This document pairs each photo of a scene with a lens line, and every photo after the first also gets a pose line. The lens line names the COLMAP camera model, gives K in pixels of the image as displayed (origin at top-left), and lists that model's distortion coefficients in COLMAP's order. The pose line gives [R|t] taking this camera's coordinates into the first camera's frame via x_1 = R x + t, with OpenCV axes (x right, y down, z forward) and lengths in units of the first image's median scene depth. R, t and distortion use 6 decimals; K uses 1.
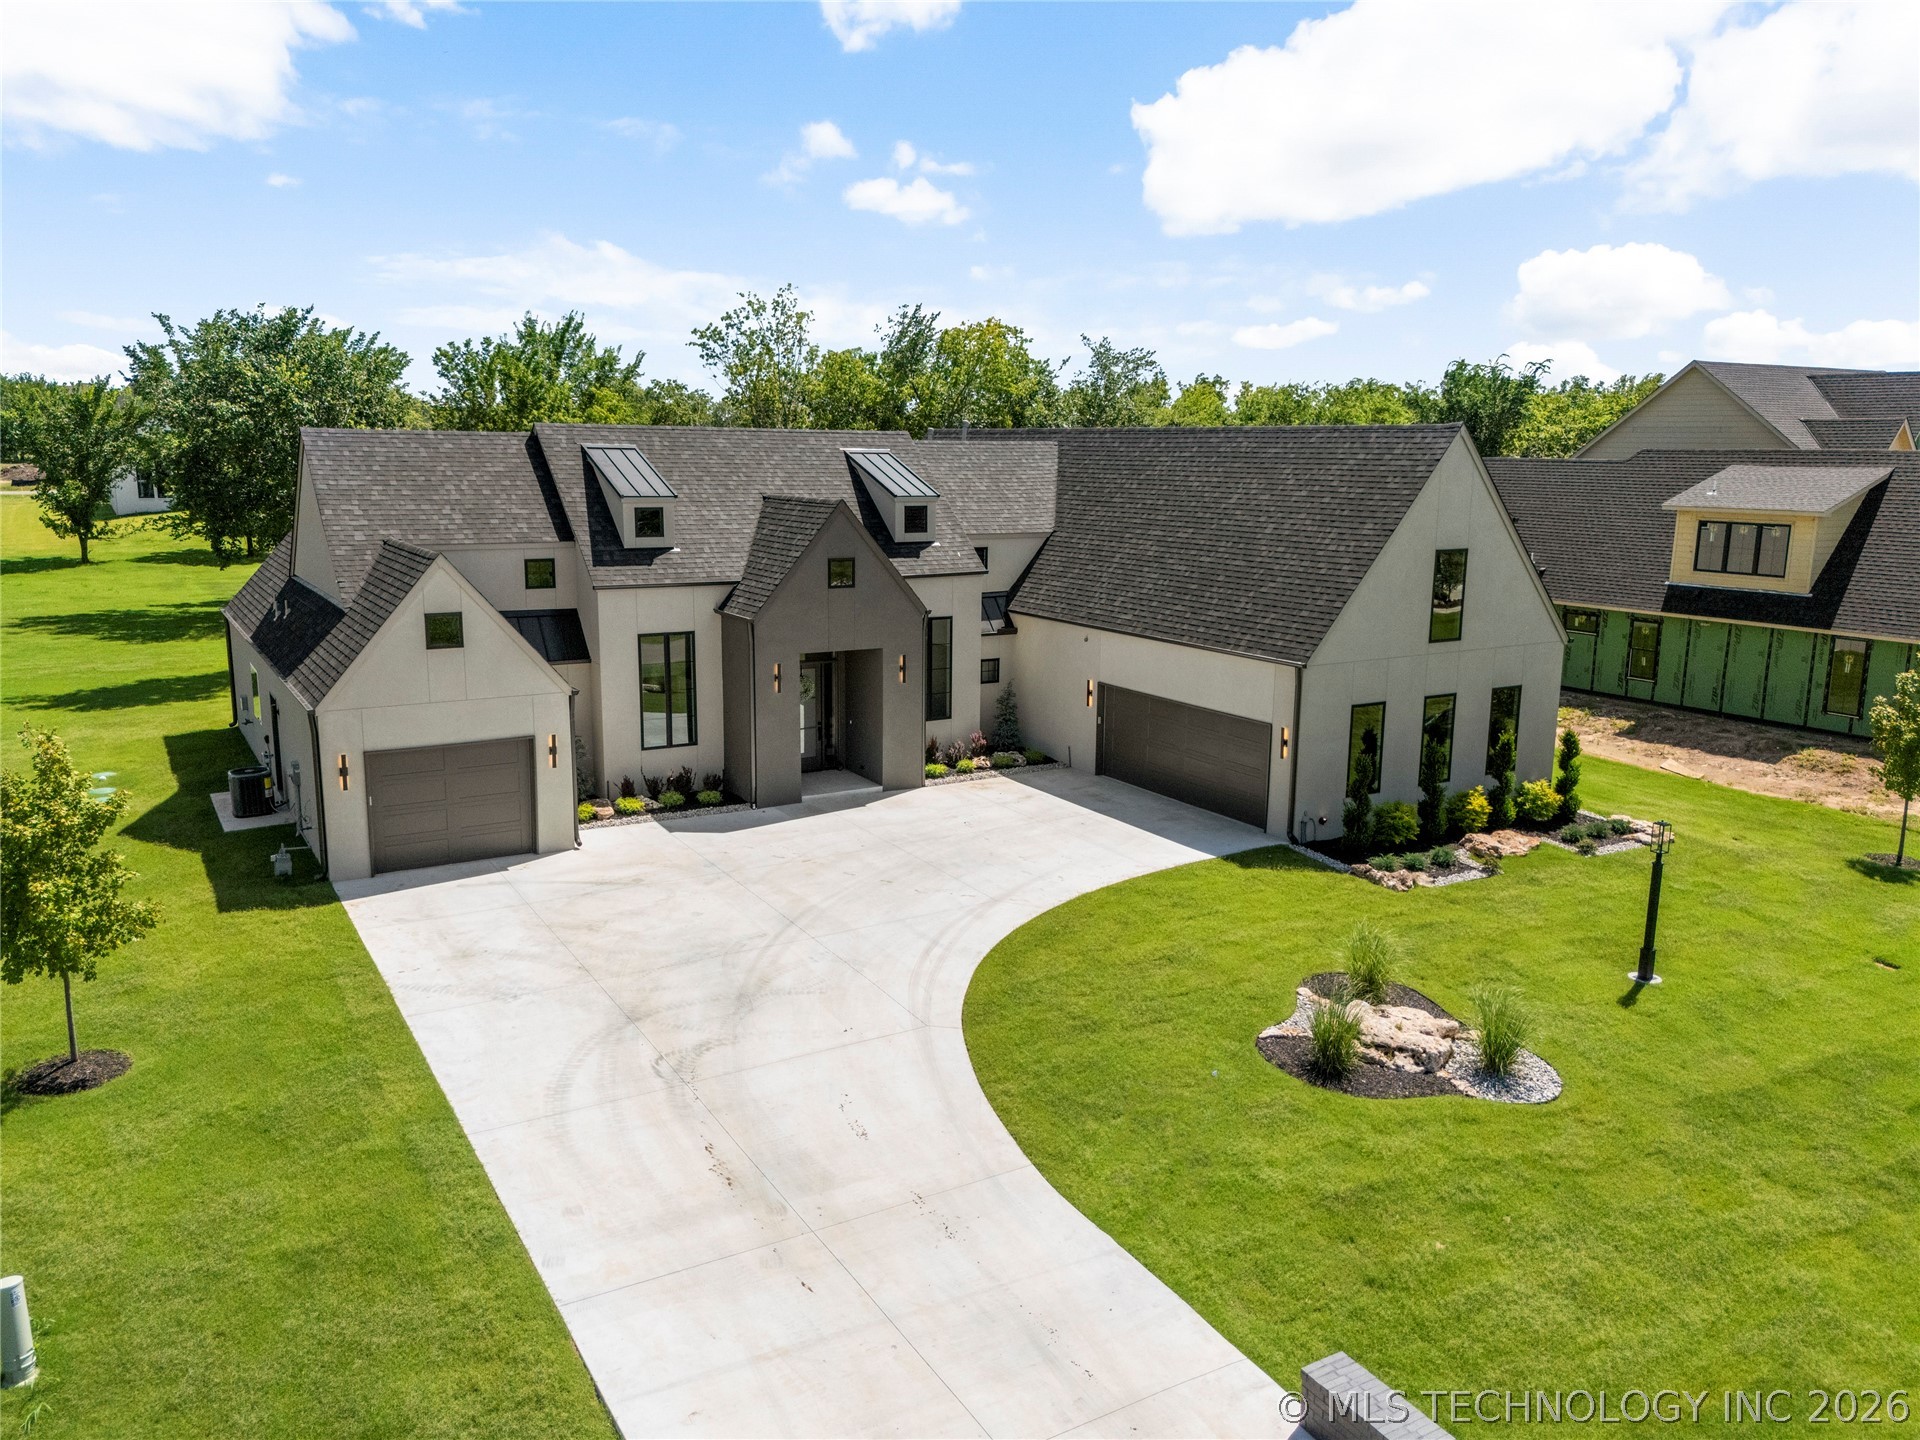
lens RADIAL K [[1396.0, 0, 966.0], [0, 1396.0, 723.4], [0, 0, 1]] dist [0.073145, -0.072111]
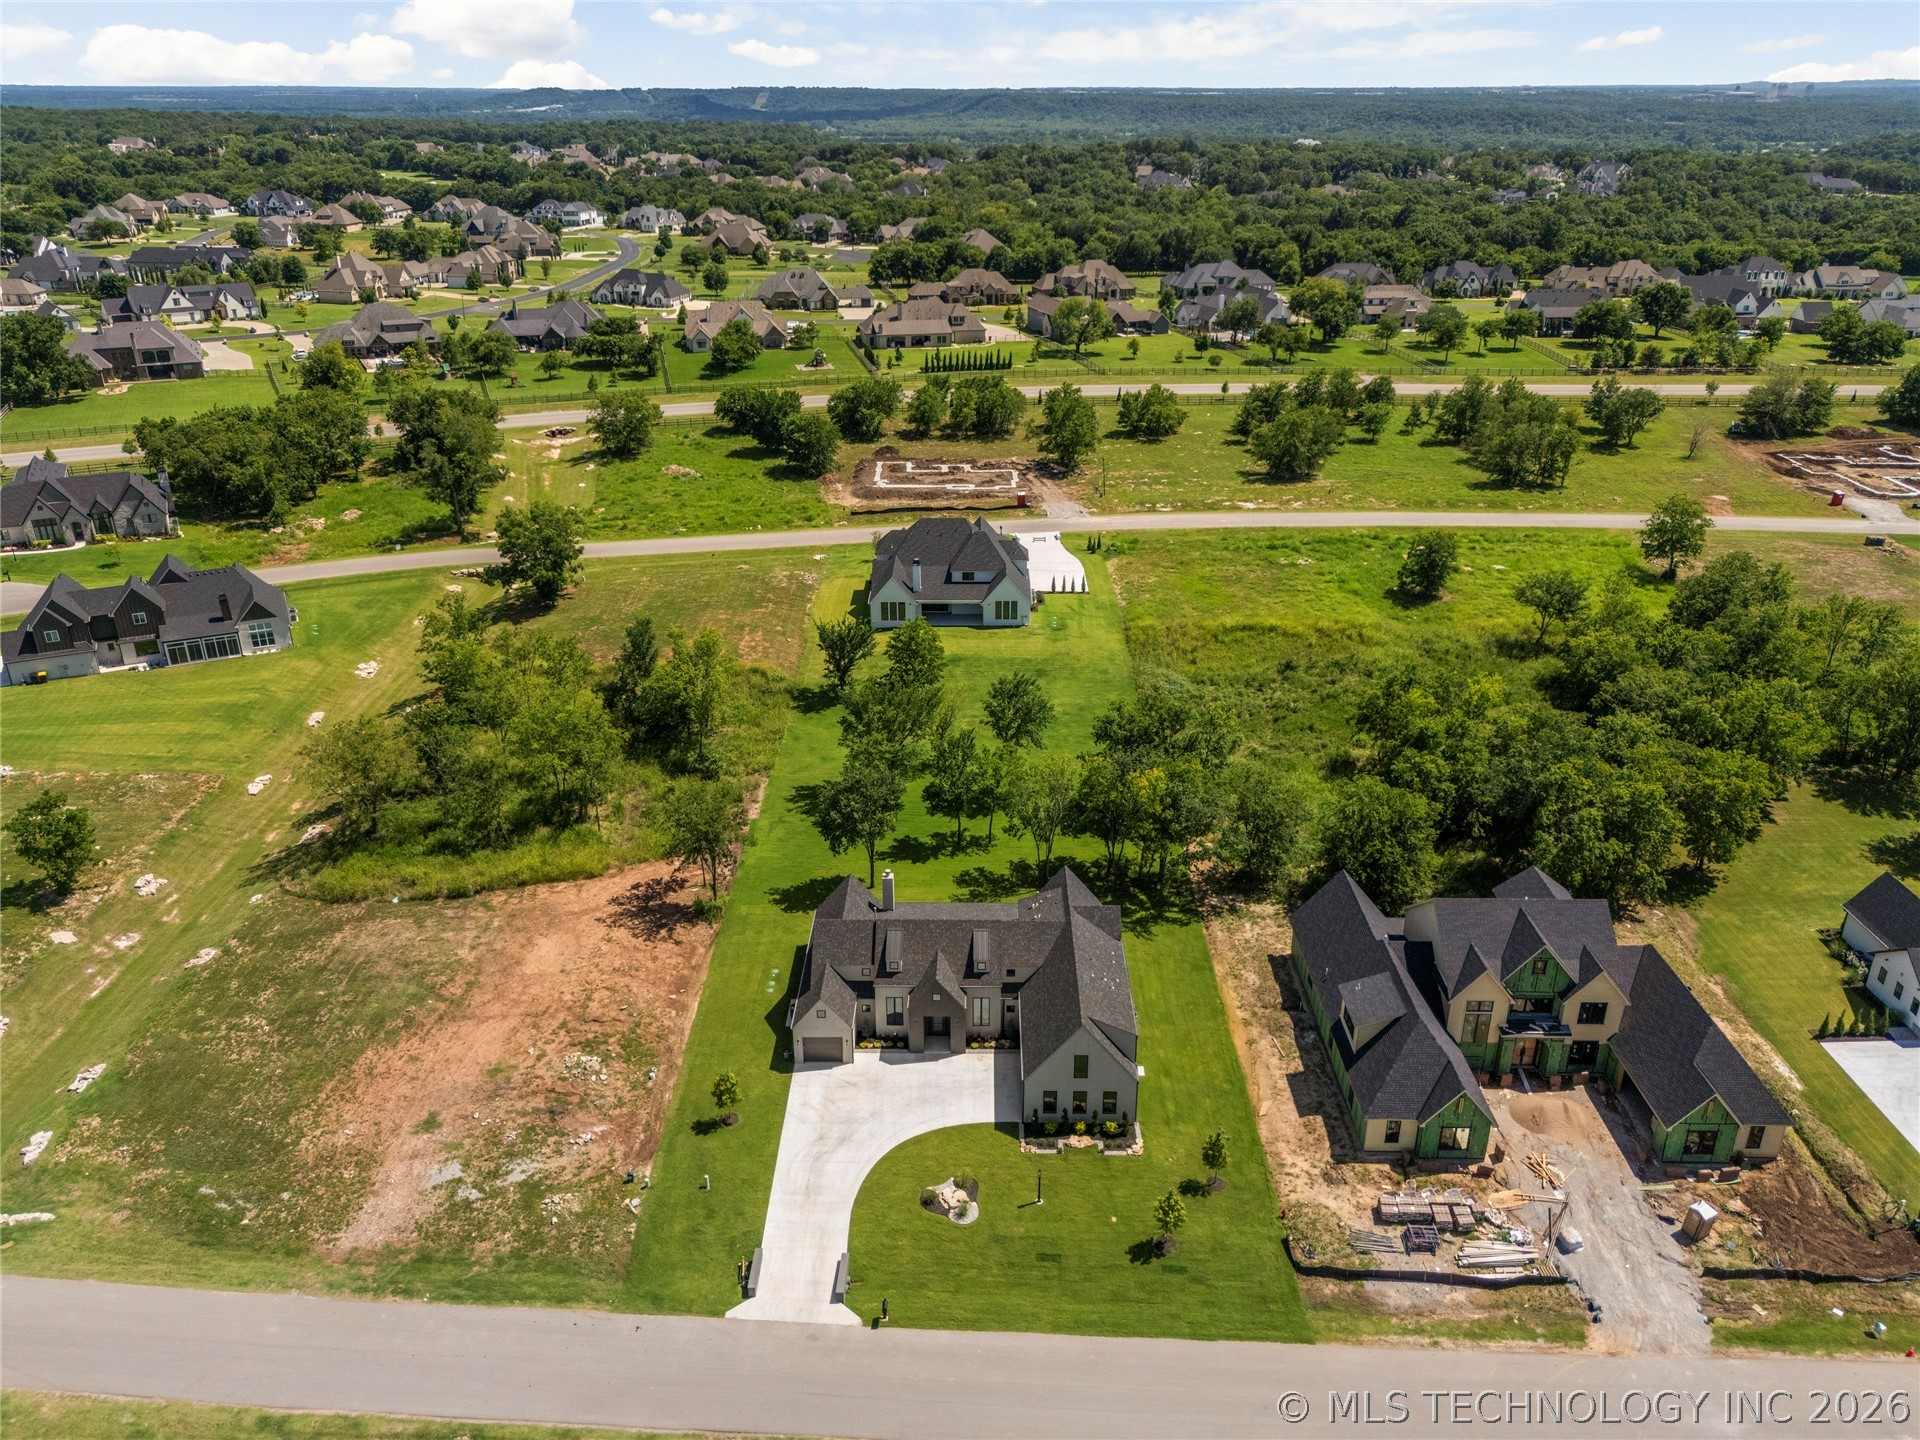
lens RADIAL K [[1396.0, 0, 966.0], [0, 1396.0, 723.4], [0, 0, 1]] dist [0.073145, -0.072111]
pose [[0.856280, 0.202316, -0.475240, 1.631546], [-0.086731, 0.963350, 0.253839, -1.815086], [0.509178, -0.176139, 0.842445, -1.923181]]
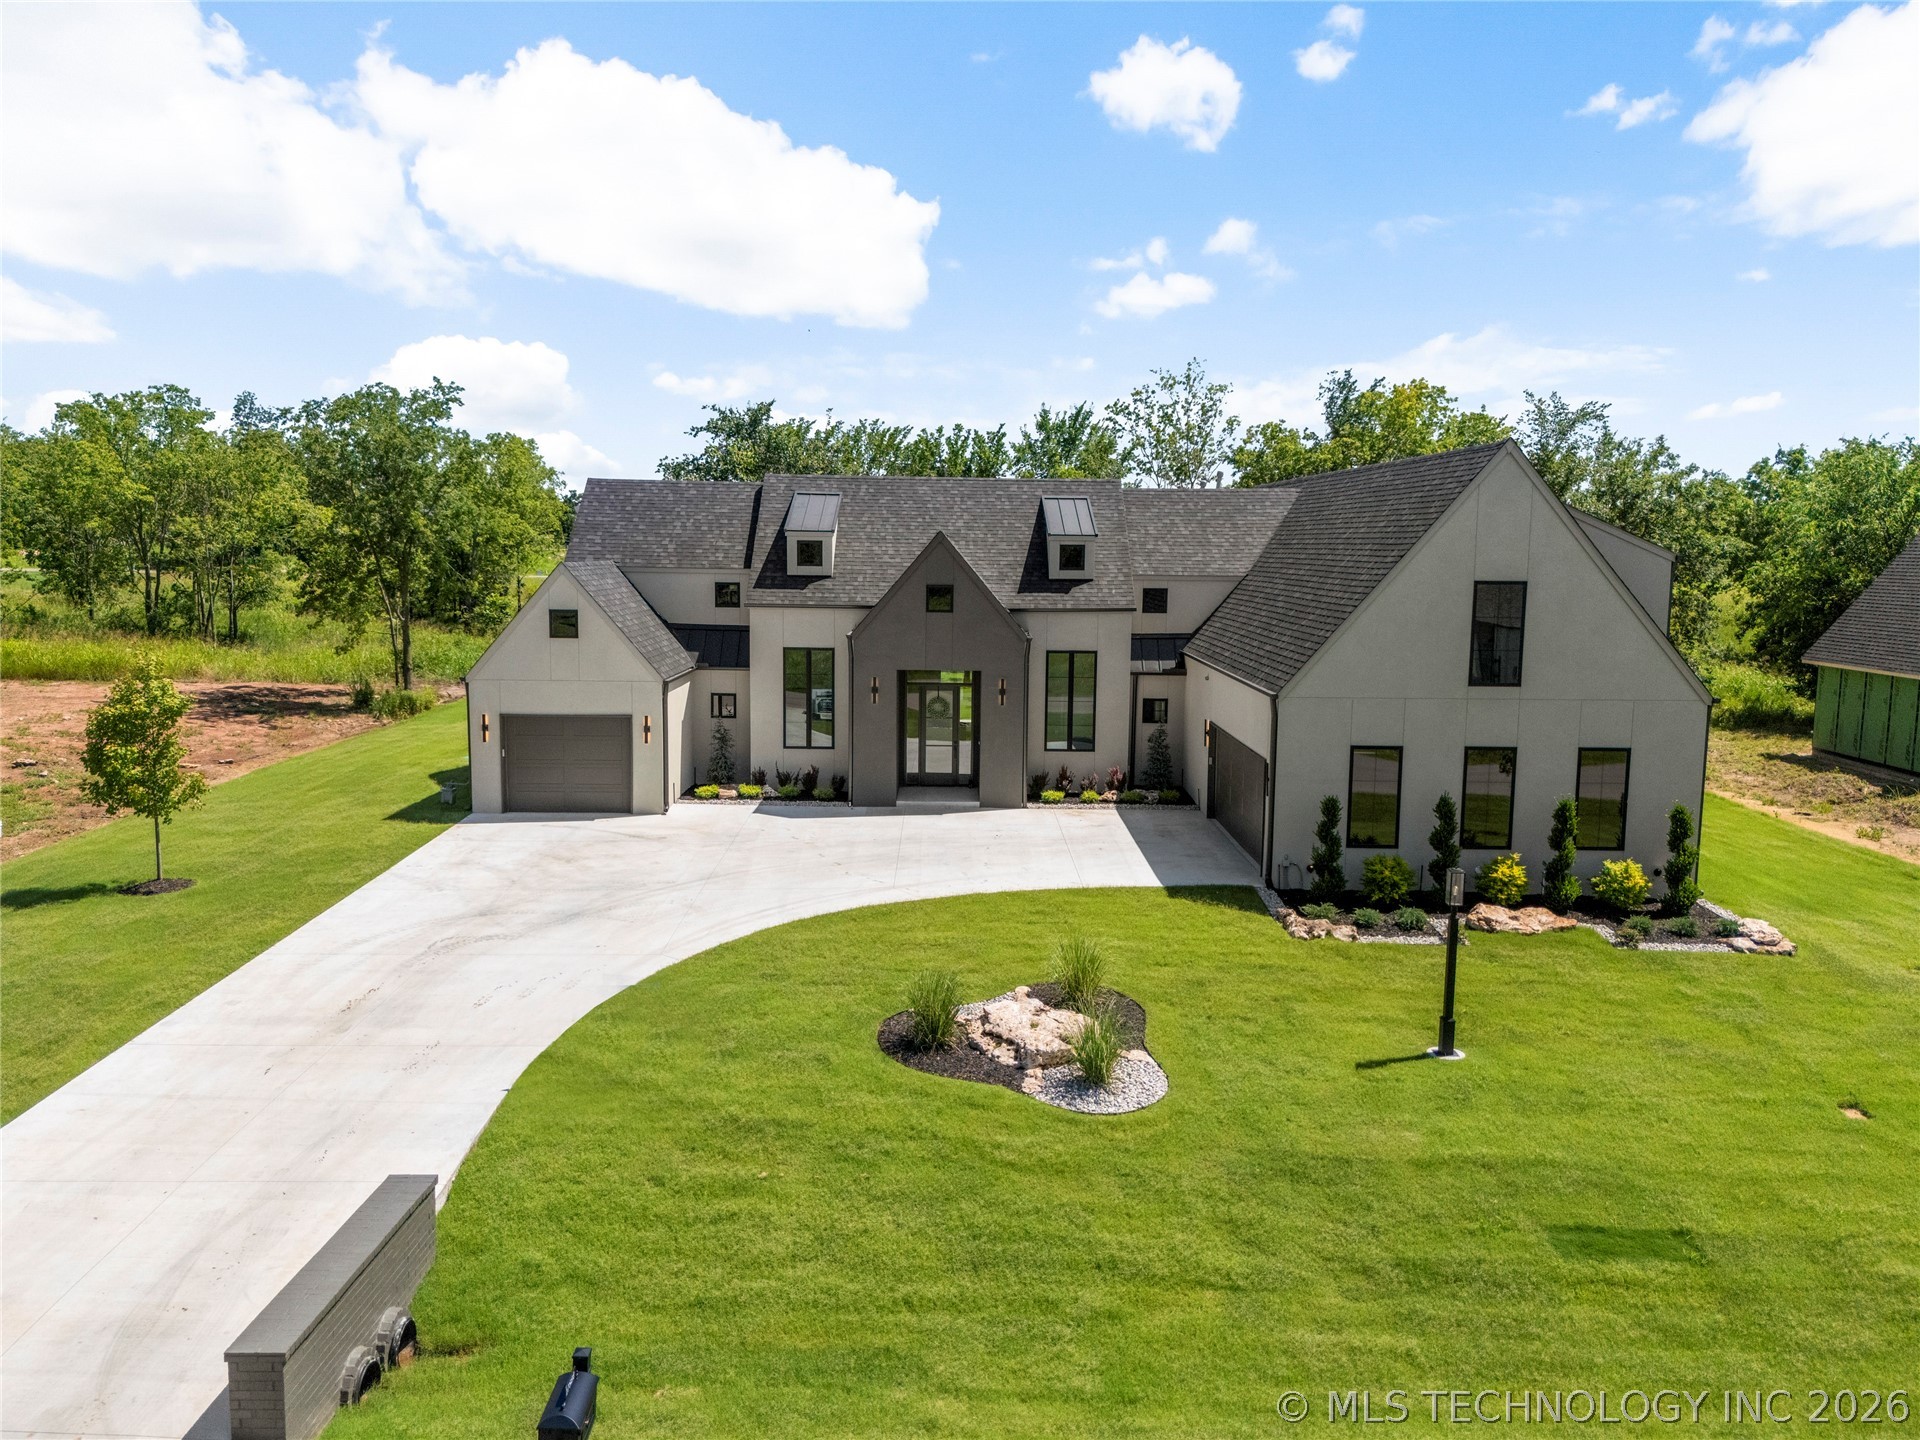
lens RADIAL K [[1396.0, 0, 966.0], [0, 1396.0, 723.4], [0, 0, 1]] dist [0.073145, -0.072111]
pose [[0.867534, 0.064407, -0.493190, 0.526947], [-0.099390, 0.994030, -0.045018, 0.040248], [0.487346, 0.088072, 0.868756, 0.081340]]
